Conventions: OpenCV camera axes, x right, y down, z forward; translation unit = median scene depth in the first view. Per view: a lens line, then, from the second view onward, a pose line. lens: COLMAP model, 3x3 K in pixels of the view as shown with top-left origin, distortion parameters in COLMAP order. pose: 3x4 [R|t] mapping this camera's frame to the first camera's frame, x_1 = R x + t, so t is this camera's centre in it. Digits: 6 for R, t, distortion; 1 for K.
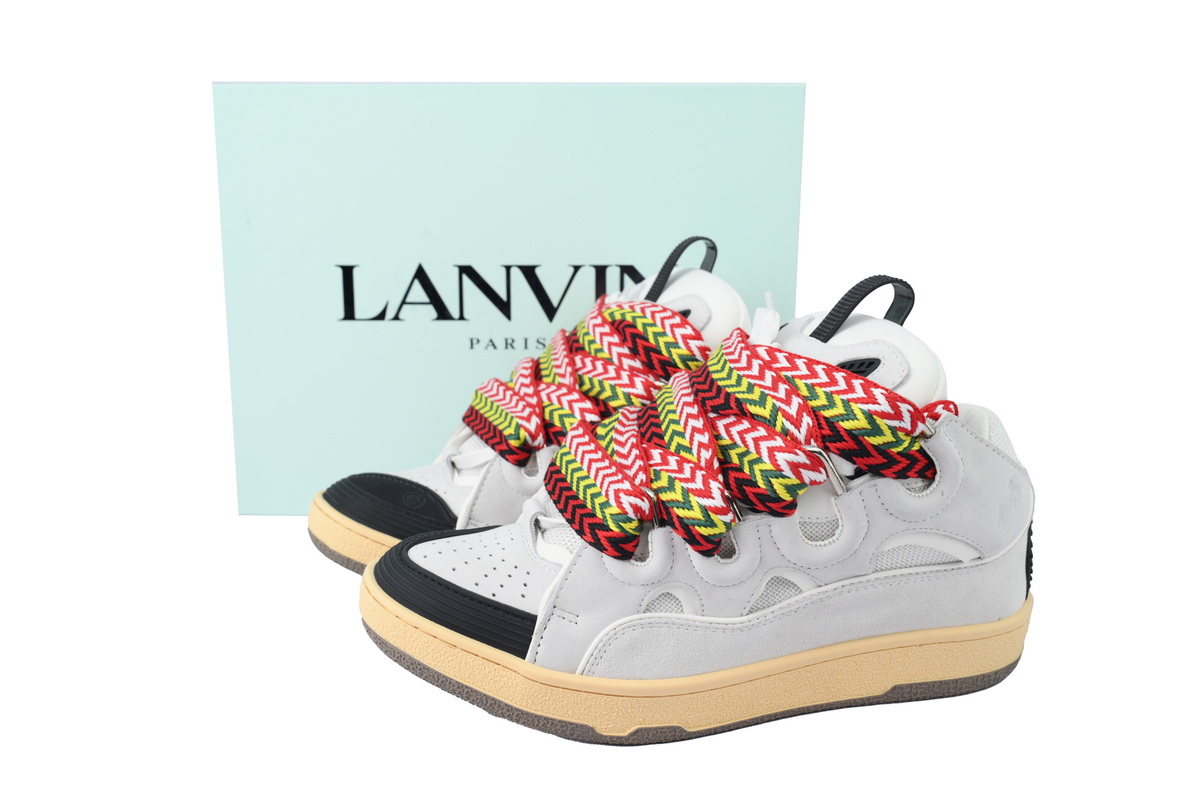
lens RADIAL K [[1146.2, 0, 600.7], [0, 1146.2, 402.3], [0, 0, 1]] dist [0.010043, 0.000000]
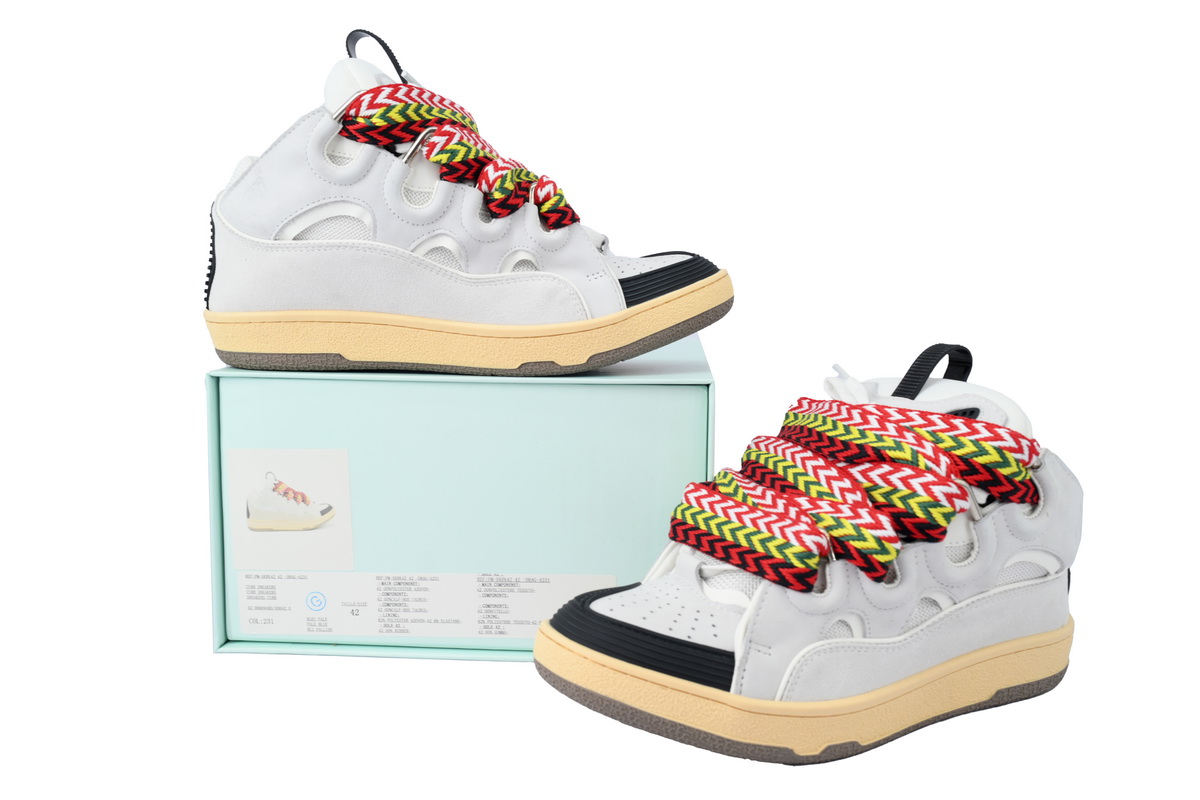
lens RADIAL K [[1146.2, 0, 598.3], [0, 1146.2, 398.7], [0, 0, 1]] dist [0.010043, 0.000000]
pose [[0.965765, -0.040418, 0.256252, -0.458734], [0.069458, 0.992011, -0.105306, 0.052837], [-0.249949, 0.119500, 0.960857, -0.054245]]
